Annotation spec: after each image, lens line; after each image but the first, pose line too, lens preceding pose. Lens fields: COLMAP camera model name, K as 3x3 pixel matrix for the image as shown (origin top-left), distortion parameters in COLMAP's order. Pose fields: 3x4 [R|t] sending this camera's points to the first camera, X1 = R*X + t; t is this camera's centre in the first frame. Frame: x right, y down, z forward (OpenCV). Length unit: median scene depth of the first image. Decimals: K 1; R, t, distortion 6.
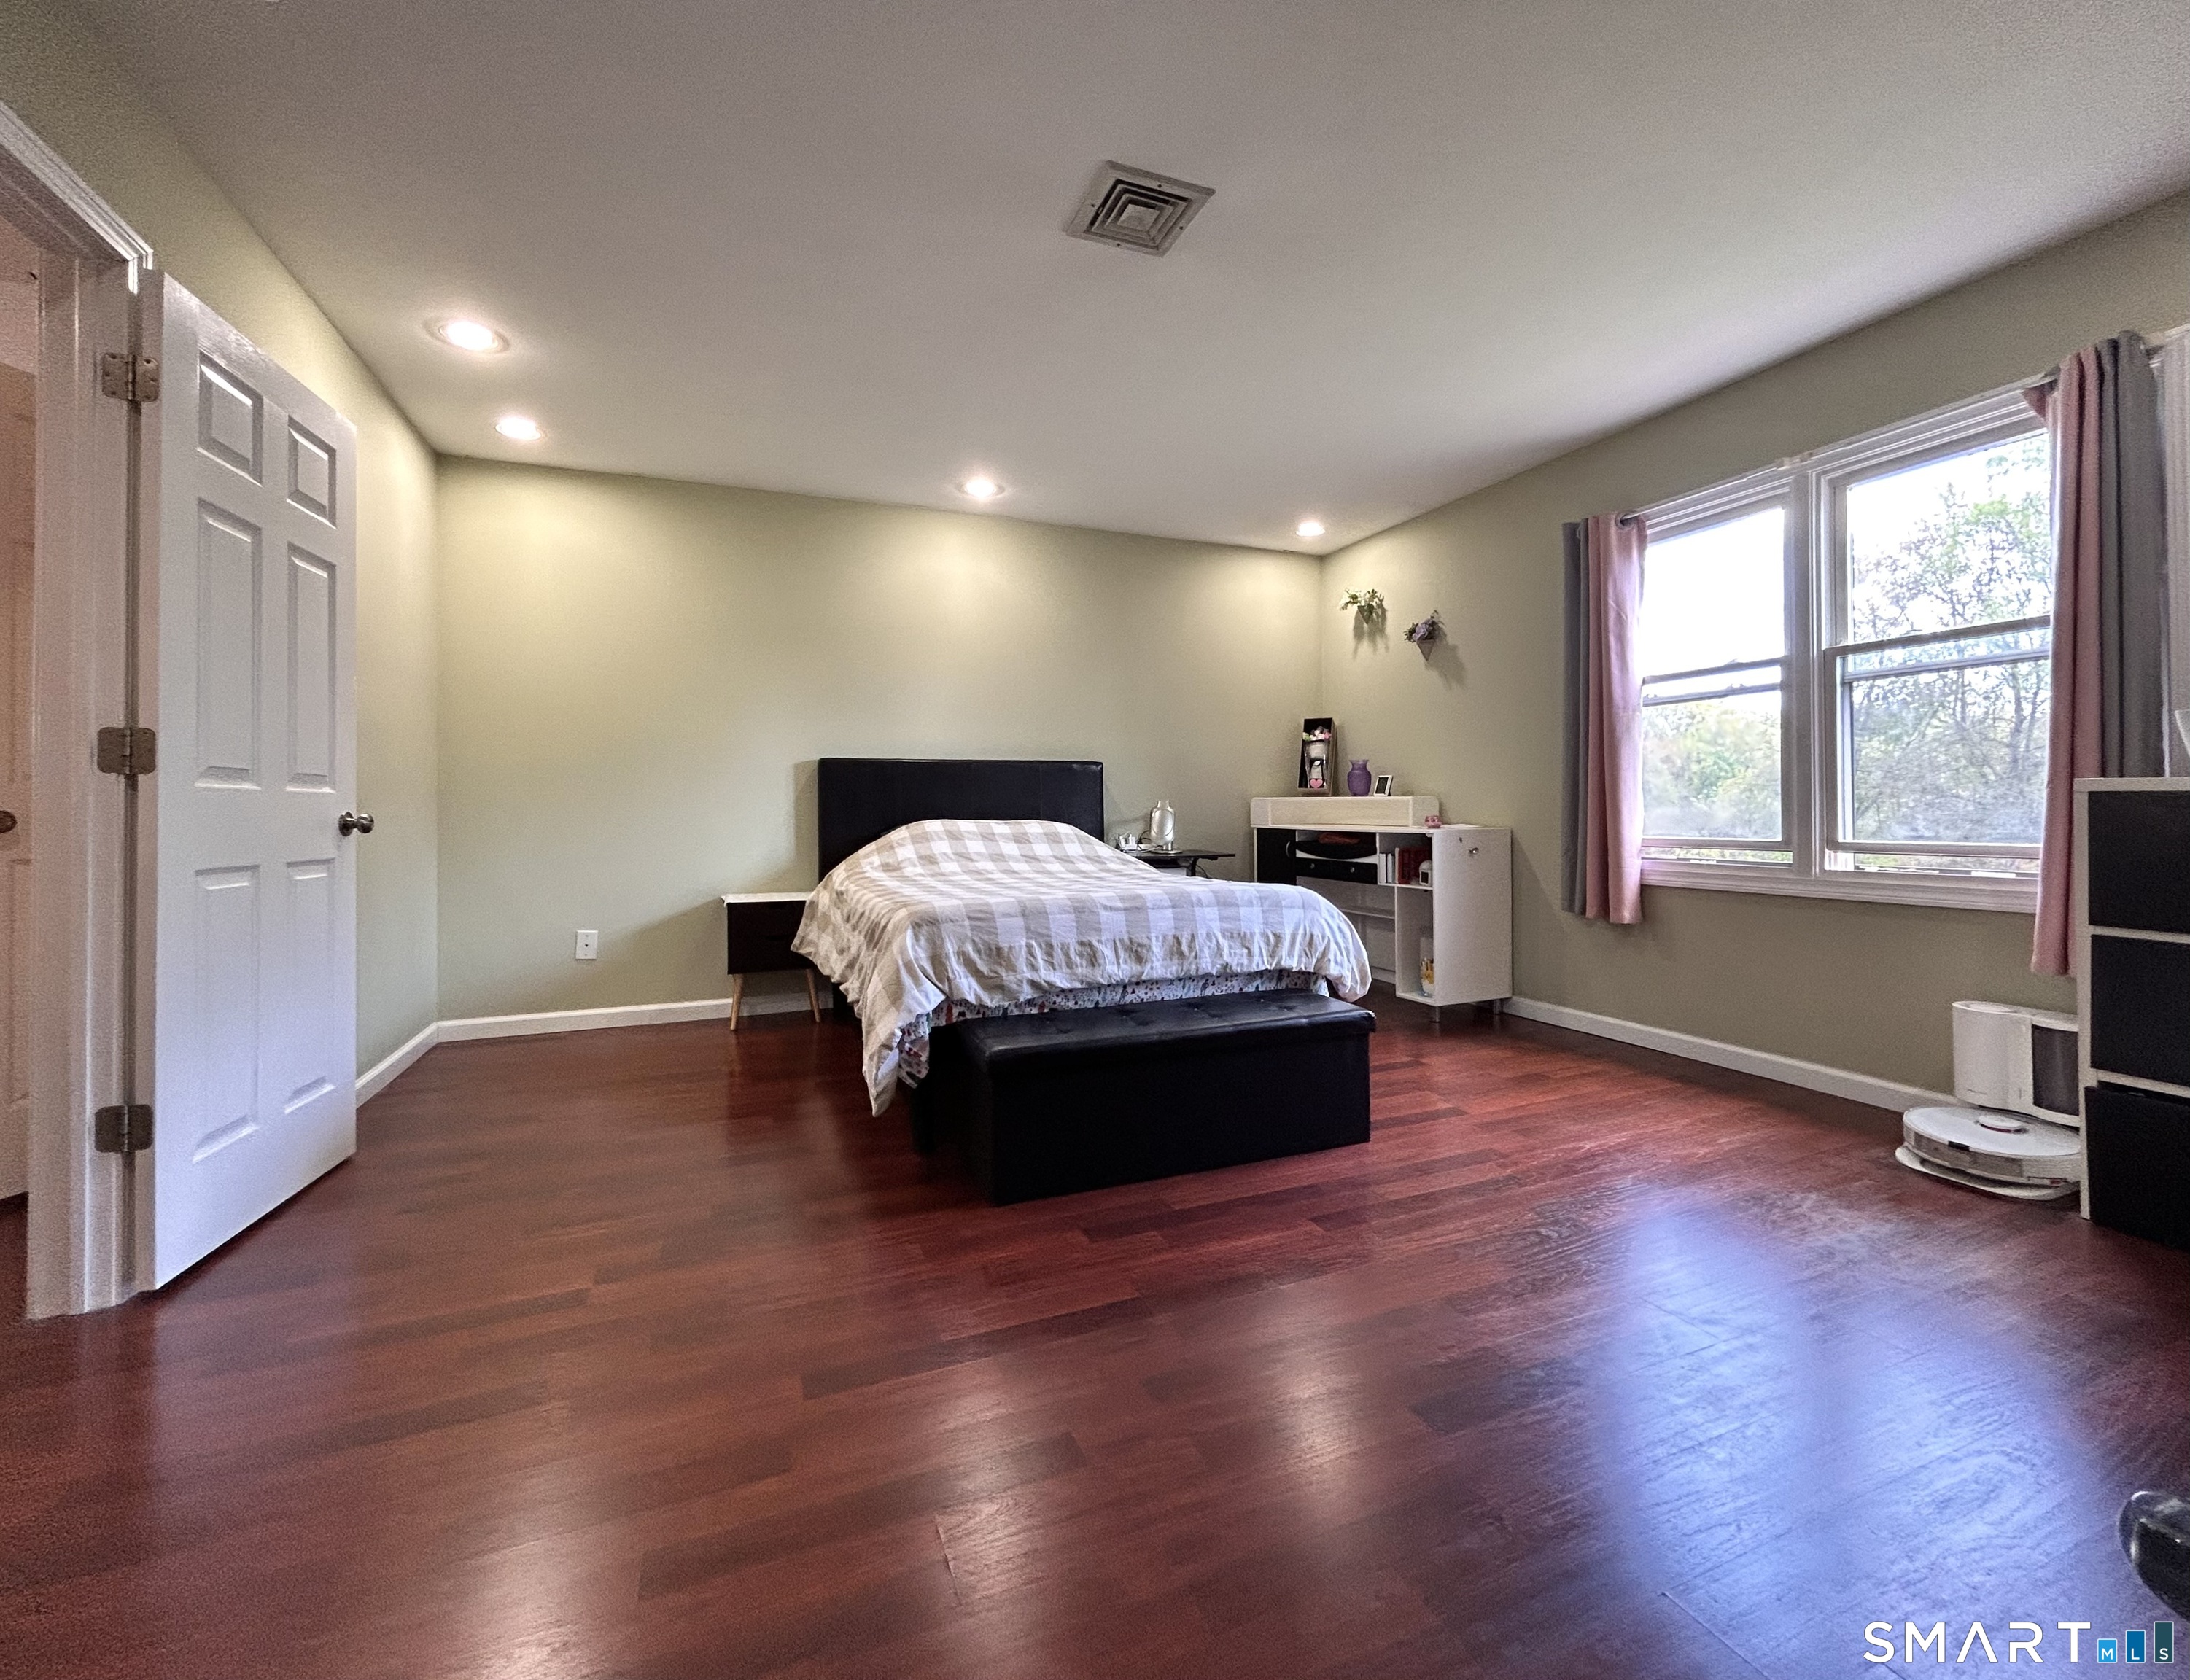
lens RADIAL K [[915.3, 0, 1094.5], [0, 915.3, 799.4], [0, 0, 1]] dist [0.000090, -0.000141]
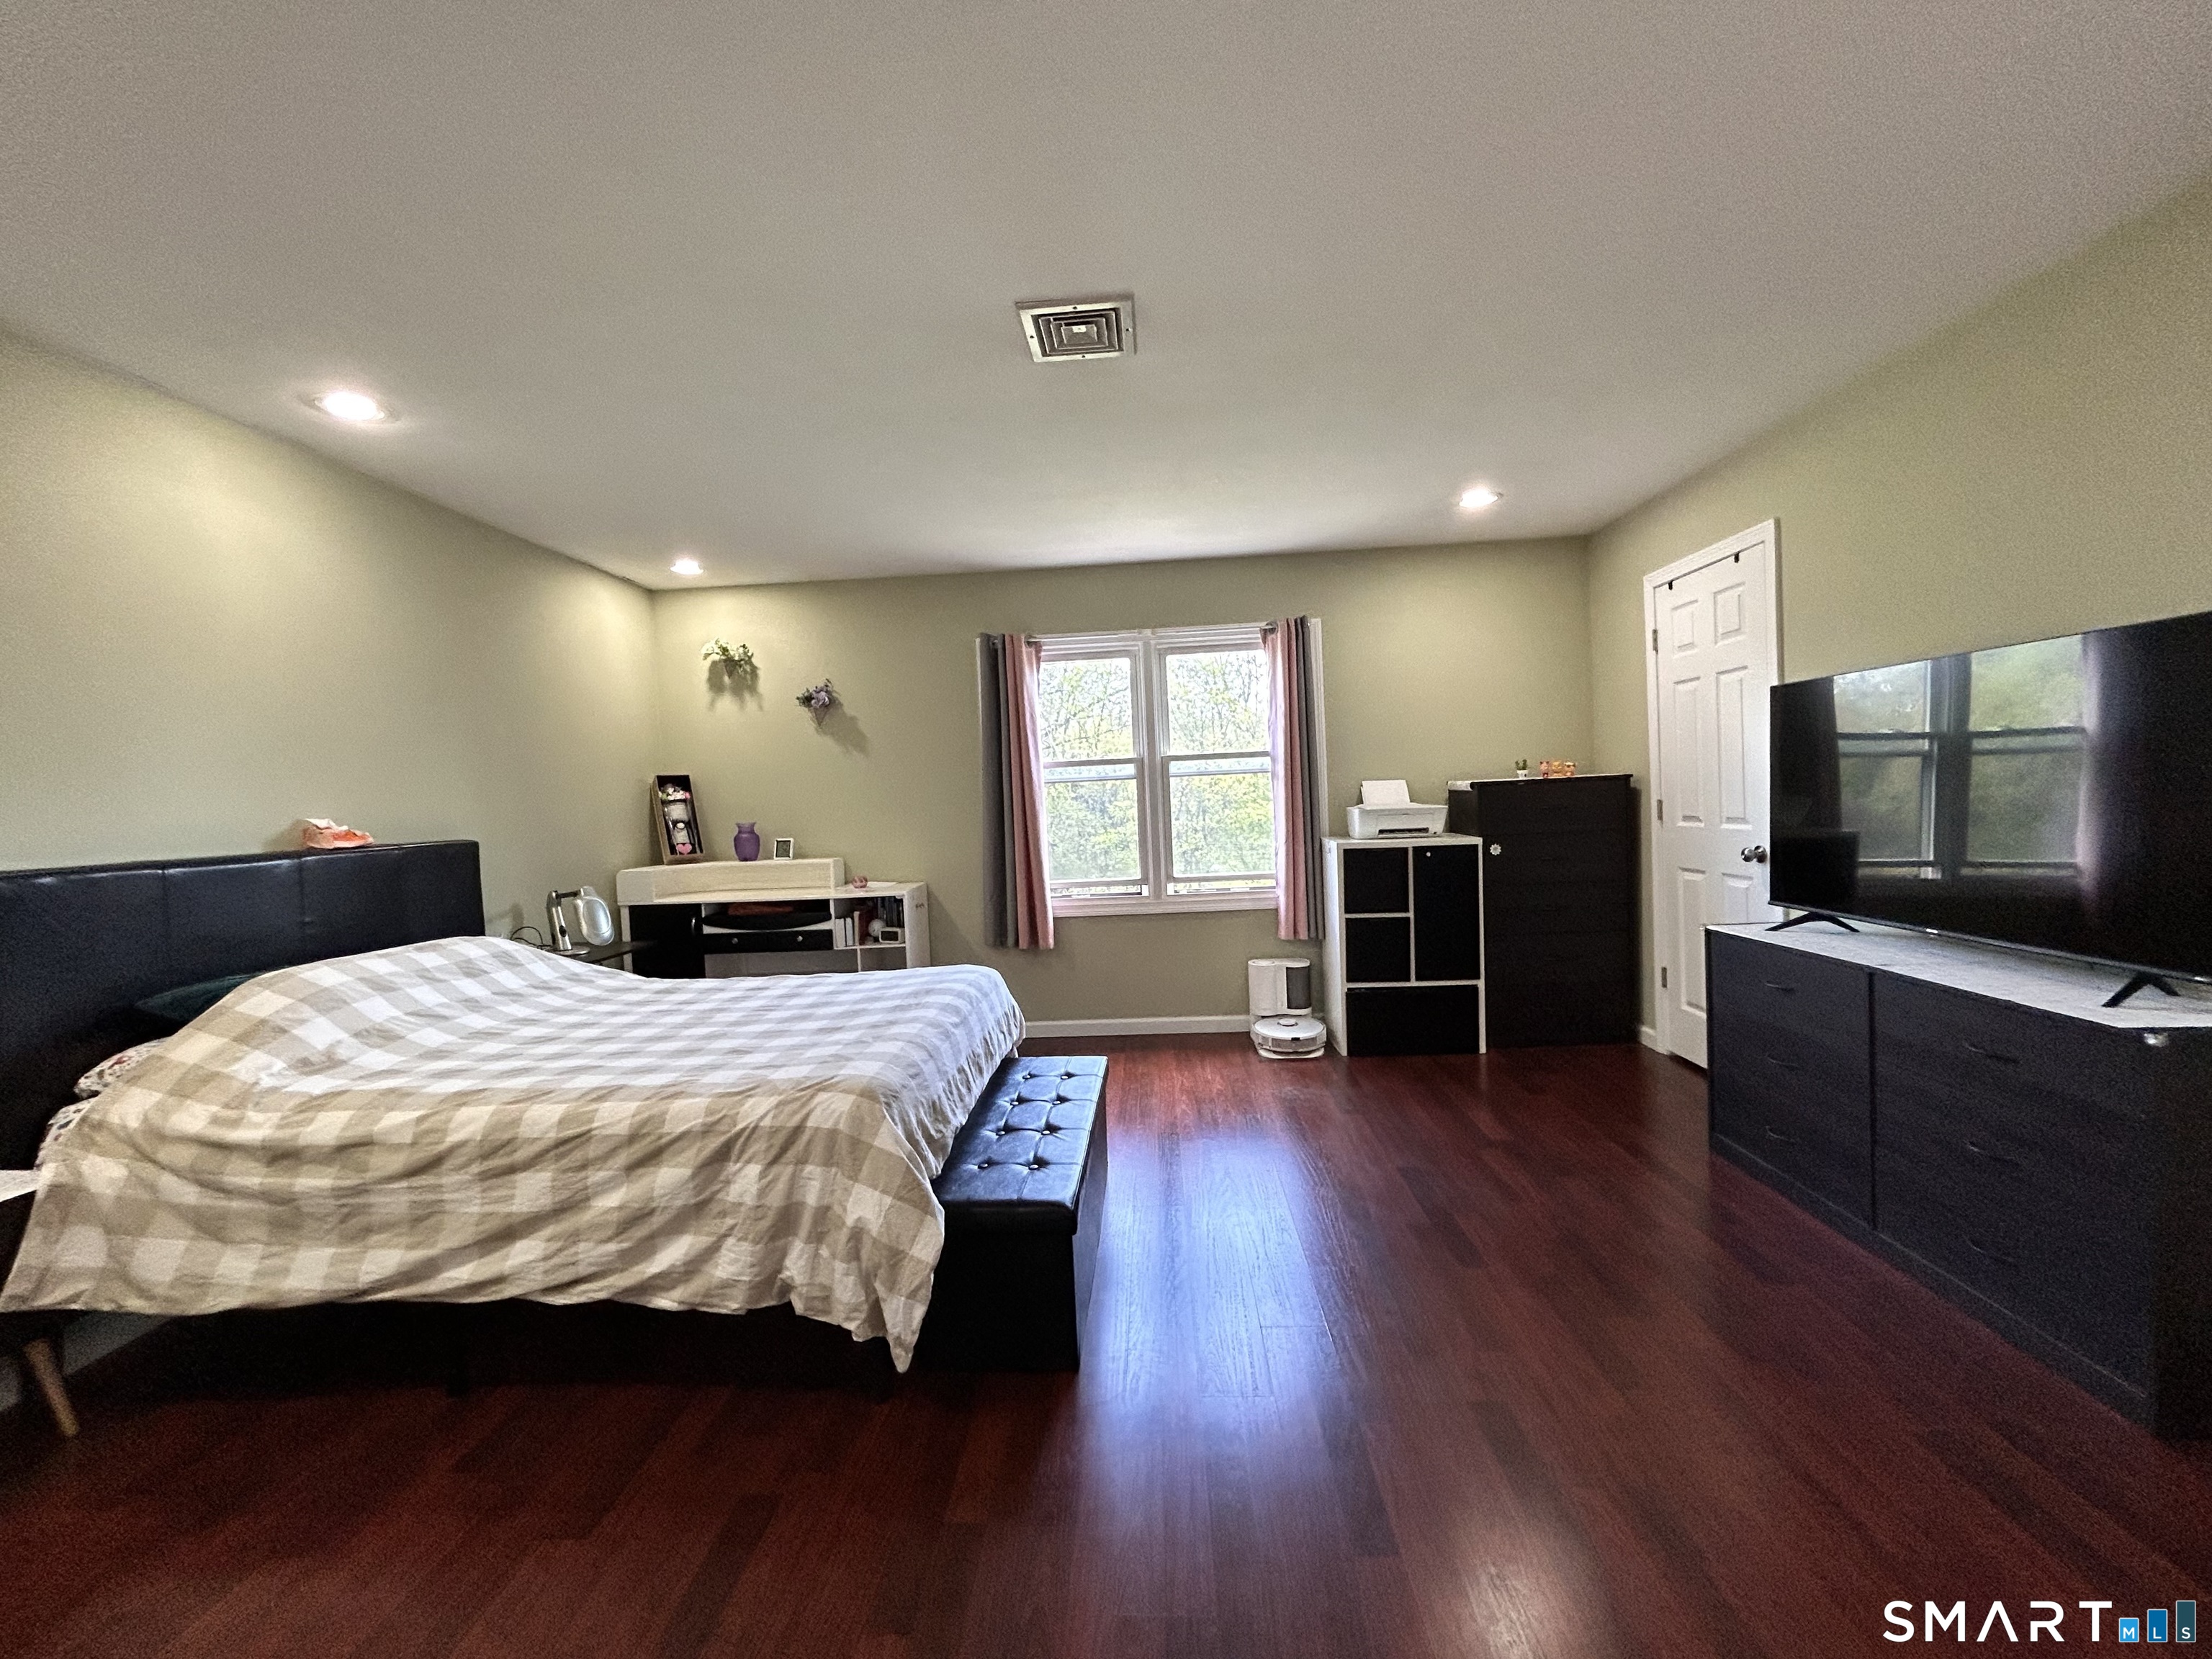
lens RADIAL K [[889.2, 0, 1106.0], [0, 889.2, 829.5], [0, 0, 1]] dist [-0.001956, -0.000078]
pose [[0.427831, -0.043967, 0.902789, -0.458290], [0.029793, 0.998959, 0.034531, -0.066961], [-0.903367, 0.012123, 0.428696, 0.308363]]
